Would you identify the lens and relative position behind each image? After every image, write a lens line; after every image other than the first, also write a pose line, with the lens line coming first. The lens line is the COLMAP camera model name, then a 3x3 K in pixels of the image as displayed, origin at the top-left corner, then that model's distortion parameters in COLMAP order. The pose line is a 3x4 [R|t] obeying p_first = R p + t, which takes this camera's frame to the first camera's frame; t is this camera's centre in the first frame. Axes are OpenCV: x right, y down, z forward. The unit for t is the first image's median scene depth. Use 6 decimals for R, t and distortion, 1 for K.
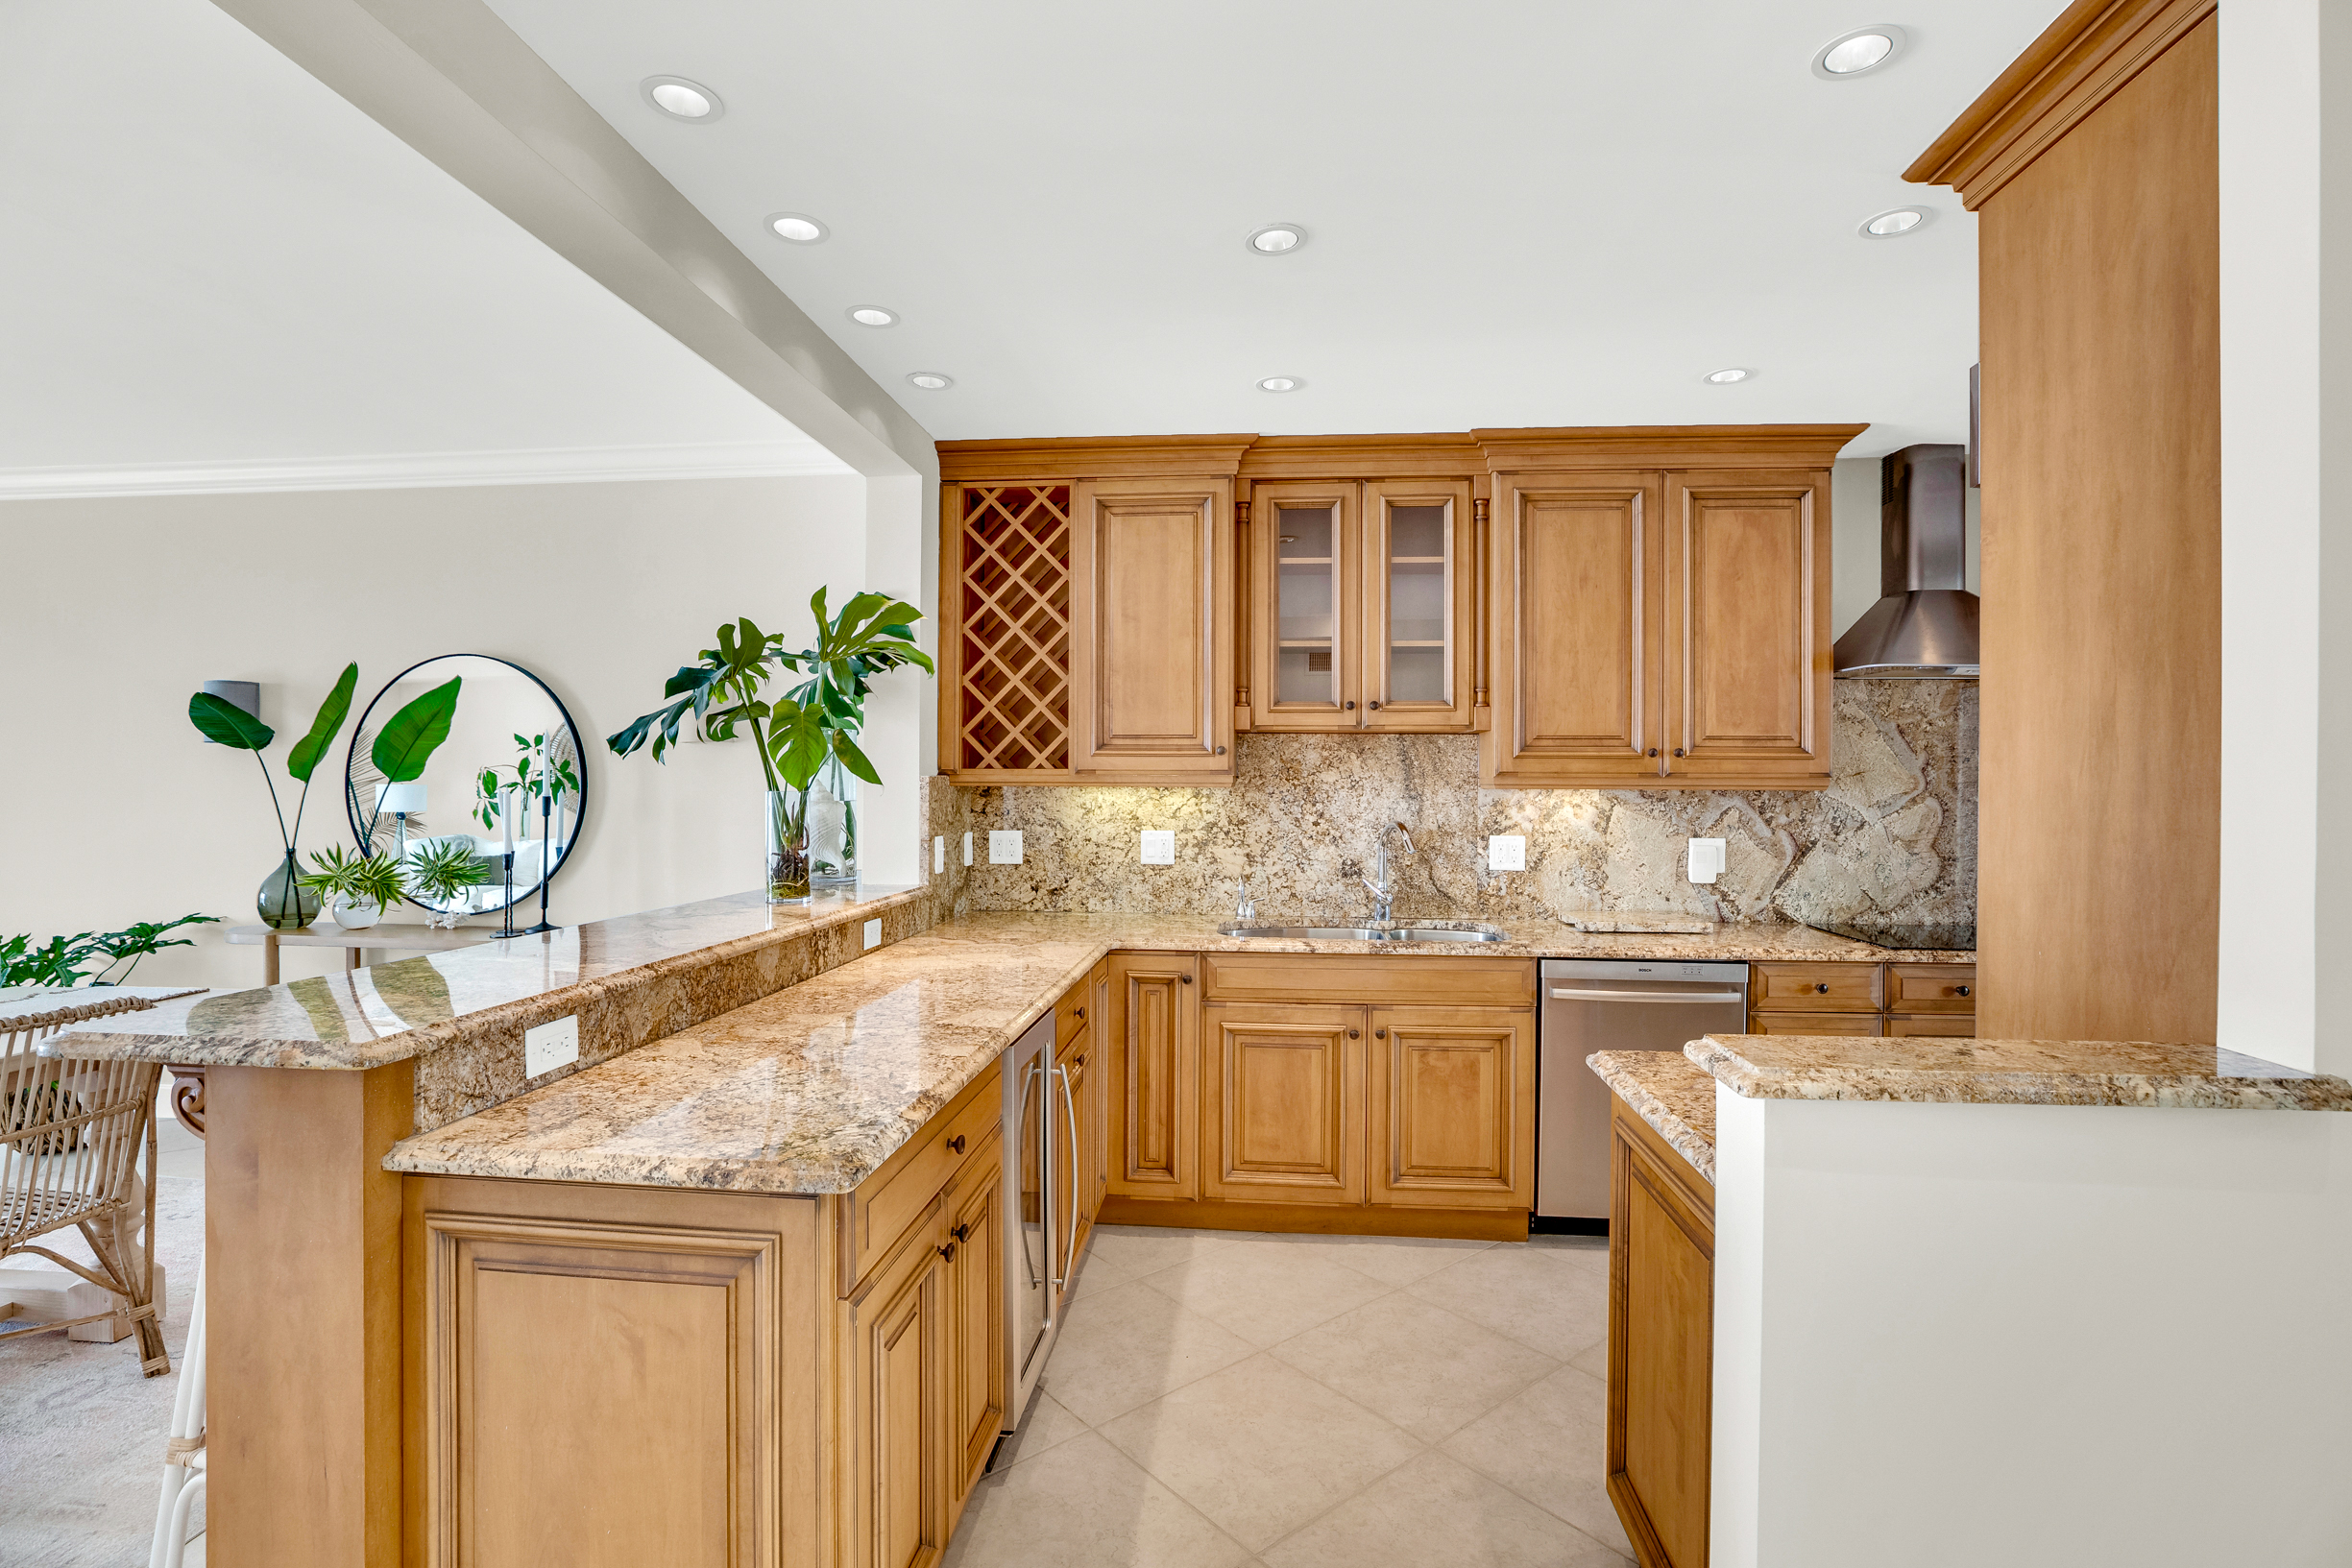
lens RADIAL K [[1091.1, 0, 1178.4], [0, 1091.1, 779.6], [0, 0, 1]] dist [-0.047805, 0.014208]
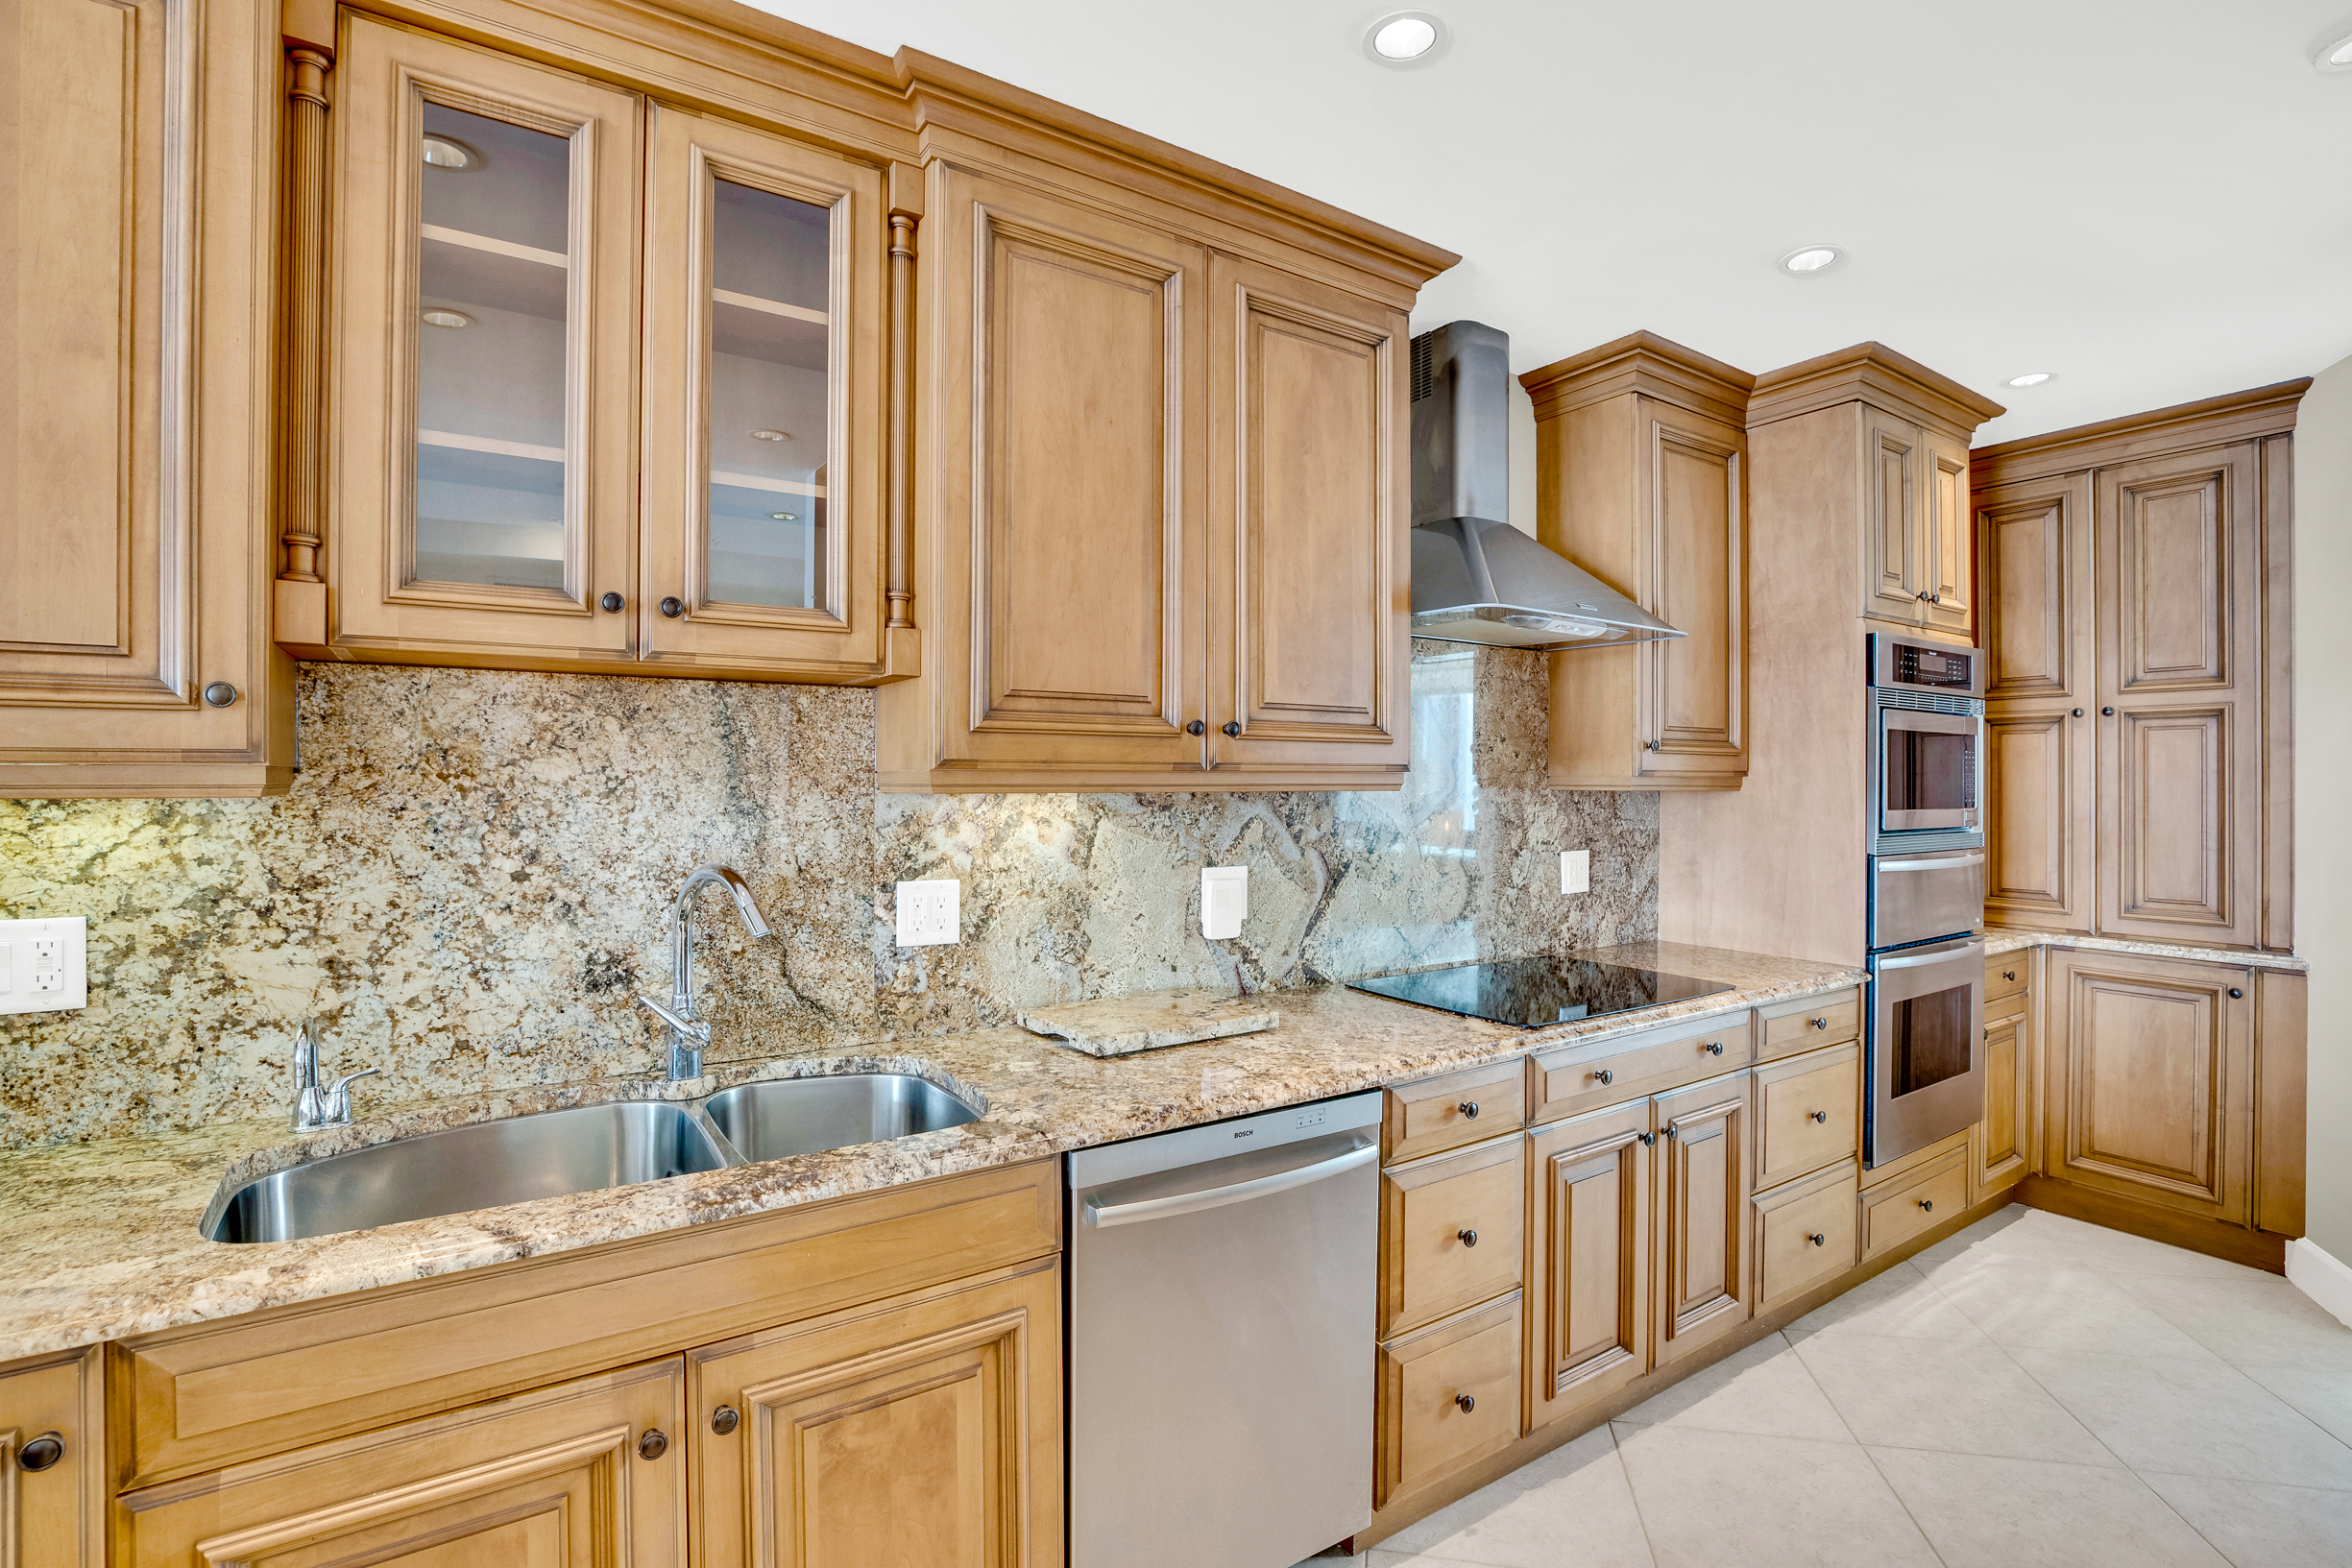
lens RADIAL K [[1091.1, 0, 1178.4], [0, 1091.1, 779.6], [0, 0, 1]] dist [-0.047805, 0.014208]
pose [[0.772744, -0.003648, 0.634707, 0.059946], [0.001860, 0.999992, 0.003483, 0.000414], [-0.634715, -0.001511, 0.772745, 0.524347]]
